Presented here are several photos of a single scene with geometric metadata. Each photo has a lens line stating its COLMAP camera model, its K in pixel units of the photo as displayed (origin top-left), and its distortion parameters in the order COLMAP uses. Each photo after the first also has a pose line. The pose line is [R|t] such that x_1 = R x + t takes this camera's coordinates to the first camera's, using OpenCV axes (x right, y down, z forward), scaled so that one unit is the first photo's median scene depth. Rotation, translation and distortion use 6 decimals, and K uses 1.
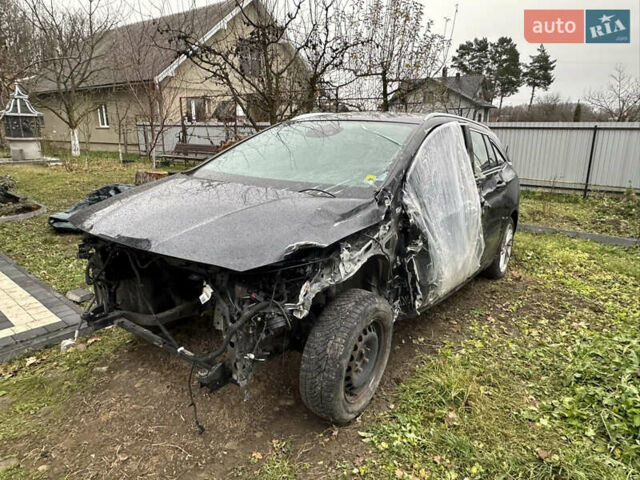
lens RADIAL K [[463.6, 0, 321.1], [0, 463.6, 240.4], [0, 0, 1]] dist [0.009203, -0.015565]
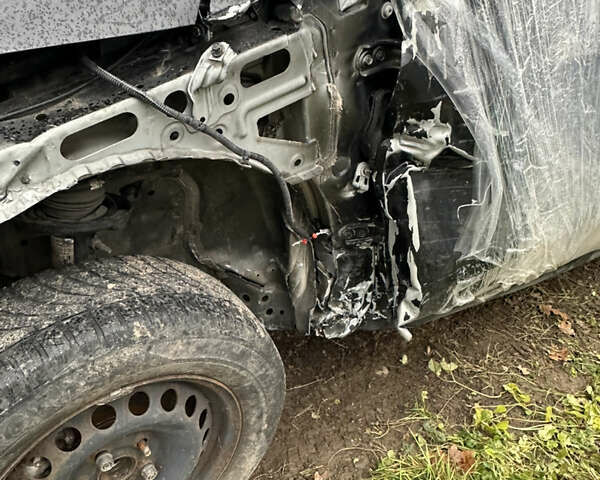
lens RADIAL K [[528.7, 0, 299.4], [0, 528.7, 236.8], [0, 0, 1]] dist [0.000451, -0.000316]
pose [[0.931699, 0.194288, -0.306902, 0.245800], [-0.102988, 0.951549, 0.289738, -0.018561], [0.348325, -0.238342, 0.906567, 0.644503]]
